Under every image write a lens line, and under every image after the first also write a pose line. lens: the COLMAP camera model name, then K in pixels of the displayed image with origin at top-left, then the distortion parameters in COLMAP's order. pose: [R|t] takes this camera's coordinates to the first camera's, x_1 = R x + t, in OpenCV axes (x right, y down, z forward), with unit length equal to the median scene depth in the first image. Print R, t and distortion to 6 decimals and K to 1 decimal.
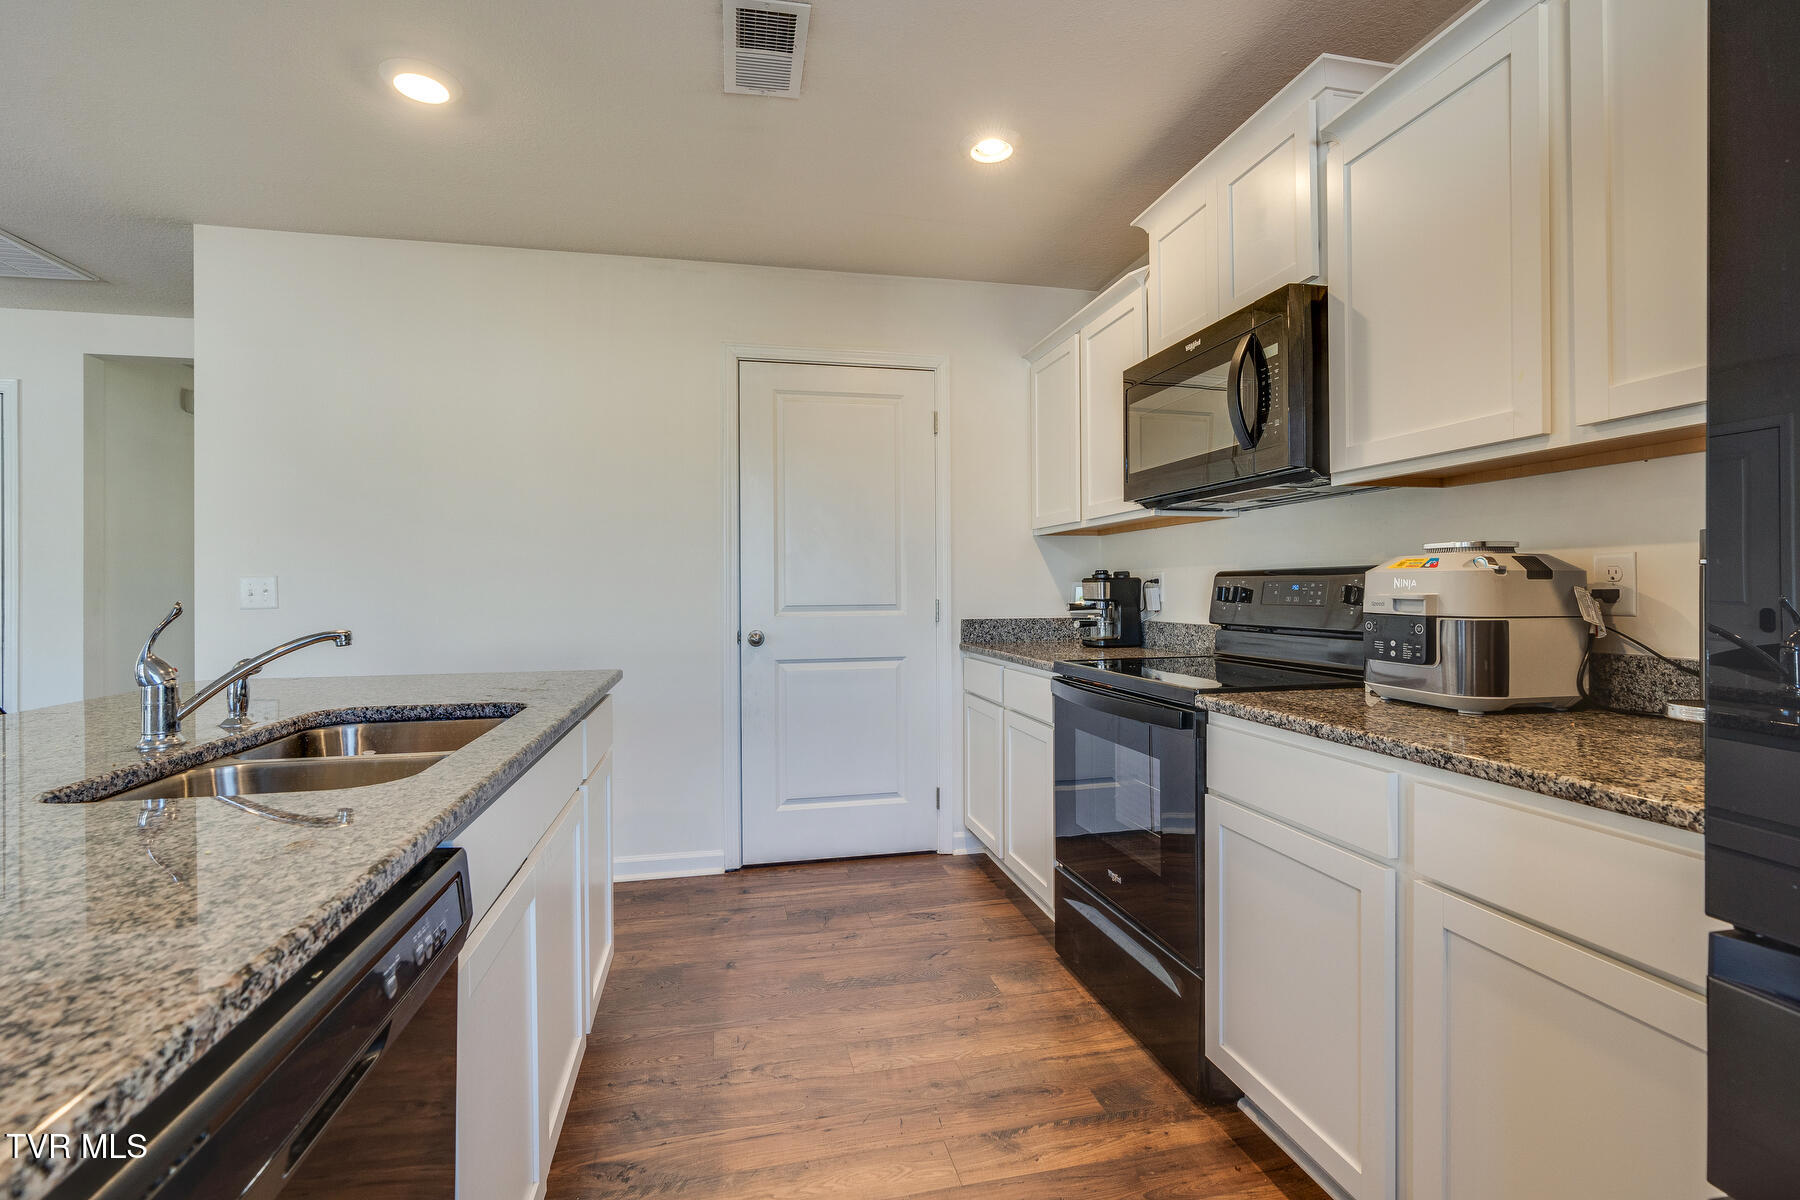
lens RADIAL K [[820.1, 0, 900.0], [0, 820.1, 590.7], [0, 0, 1]] dist [0.000355, 0.000127]
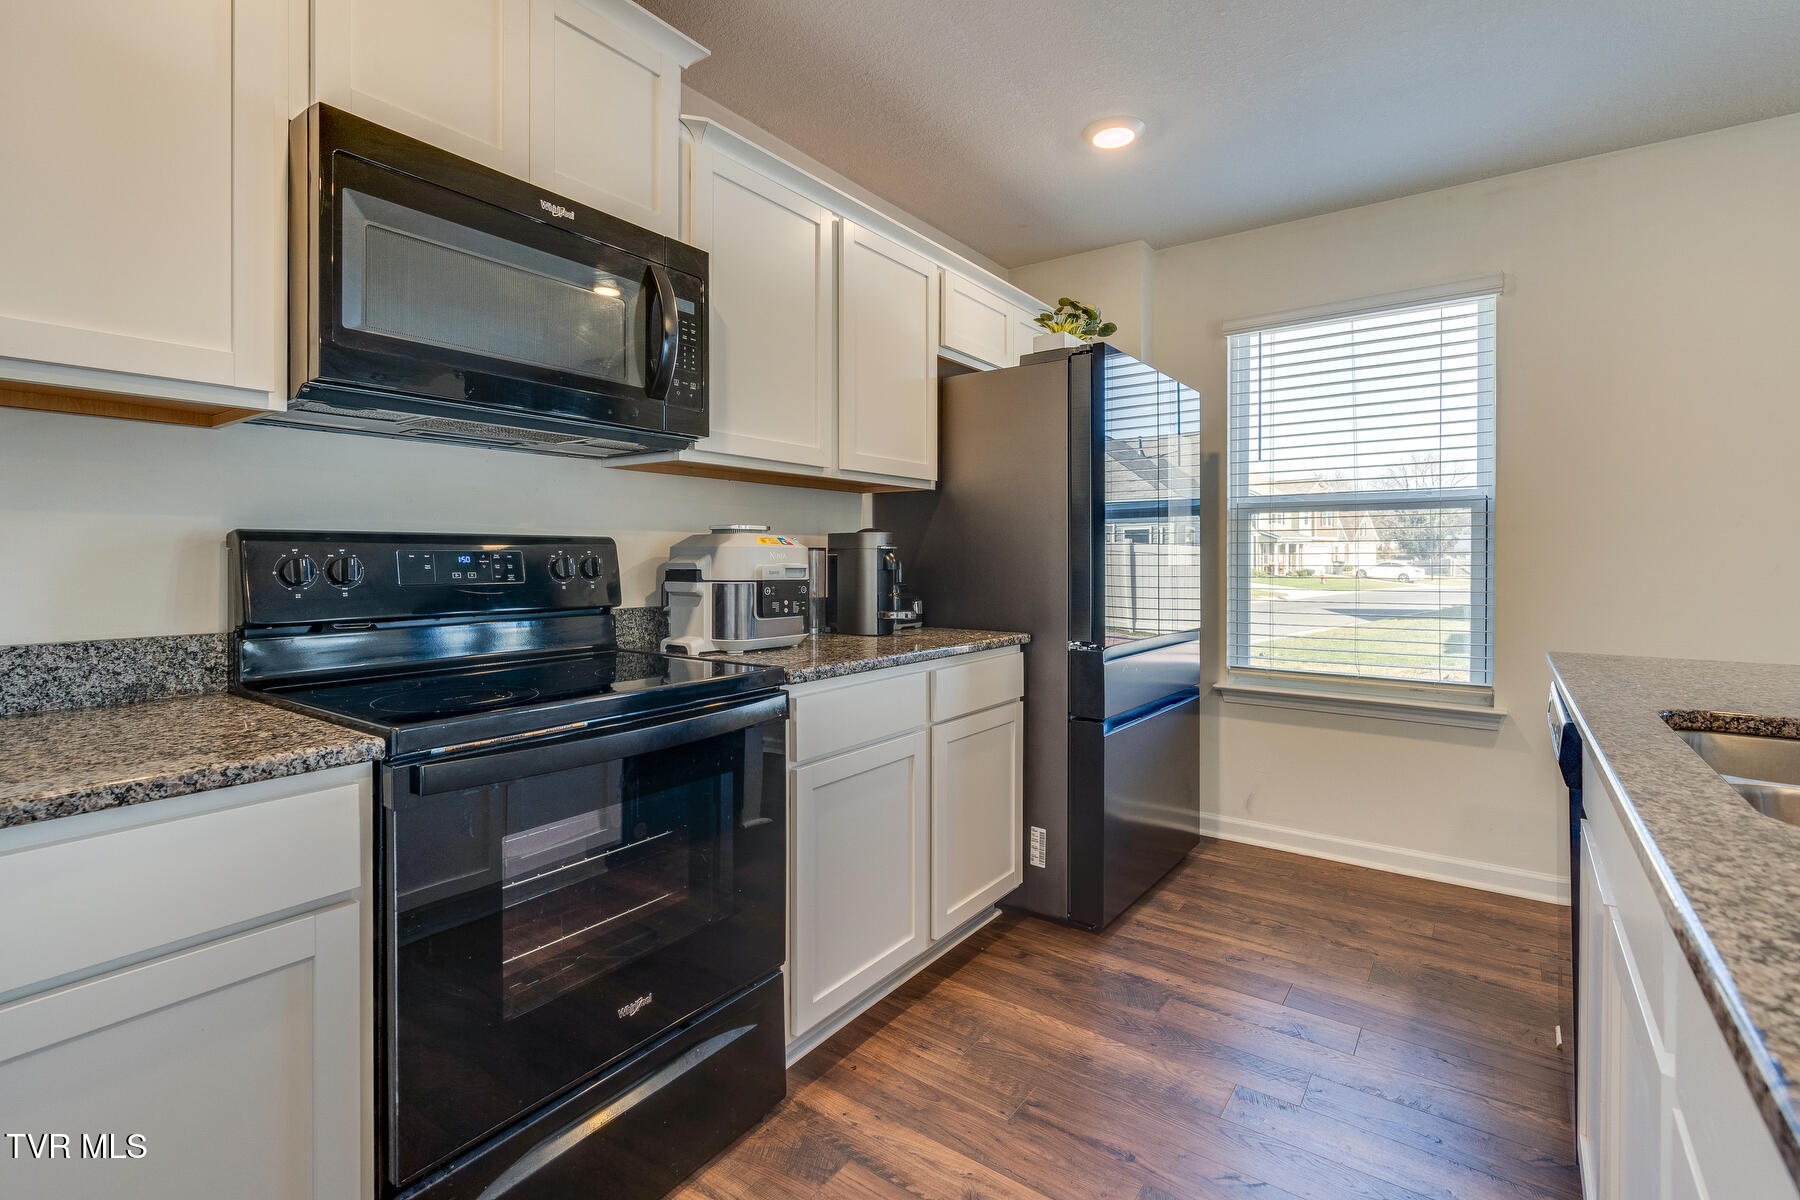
lens RADIAL K [[828.2, 0, 900.7], [0, 828.2, 560.4], [0, 0, 1]] dist [-0.000053, 0.000007]
pose [[-0.666629, 0.001050, 0.745389, -0.363152], [0.003641, 0.999992, 0.001848, -0.003170], [-0.745381, 0.003946, -0.666627, 1.268071]]
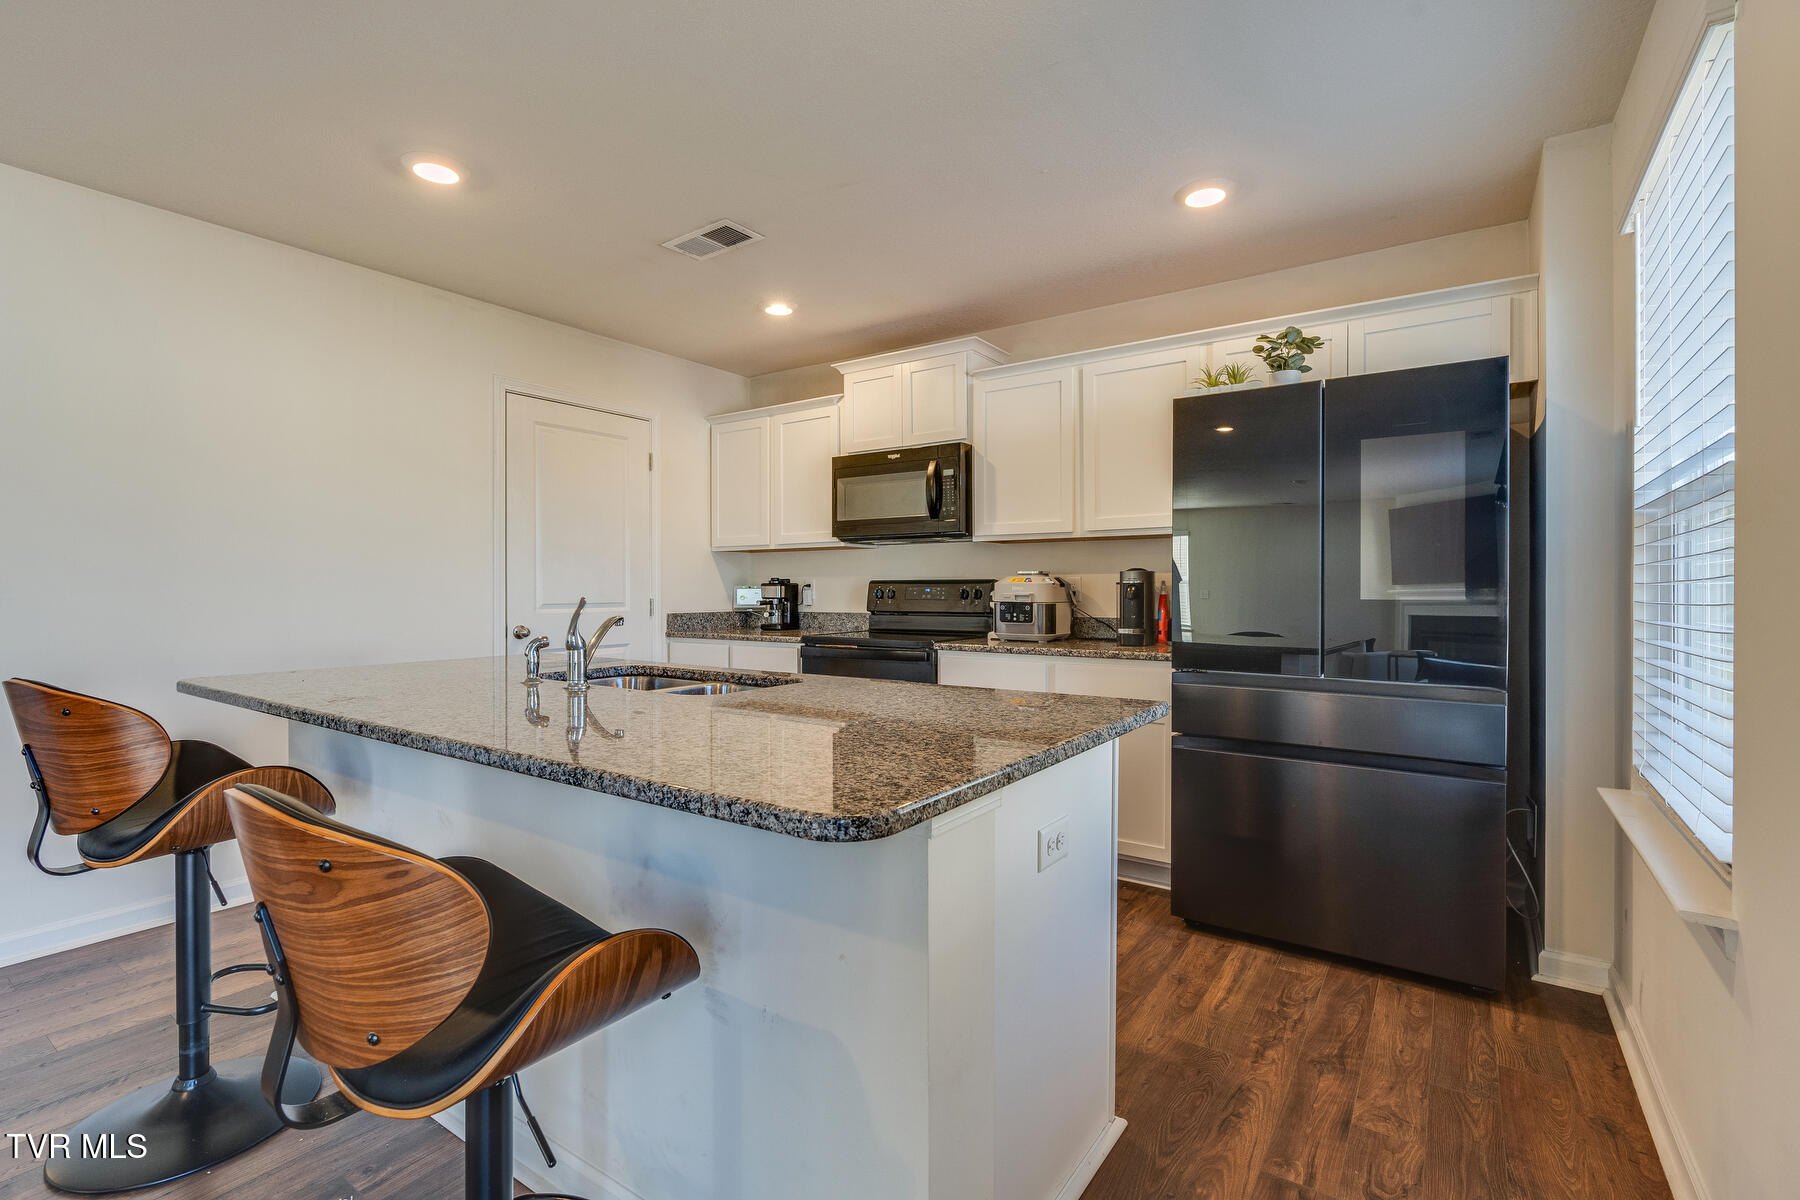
lens RADIAL K [[820.1, 0, 900.0], [0, 820.1, 590.7], [0, 0, 1]] dist [0.000355, 0.000127]
pose [[0.732863, 0.001325, 0.680375, -0.876526], [-0.000043, 0.999998, -0.001901, 0.001026], [-0.680376, 0.001363, 0.732862, -0.340932]]
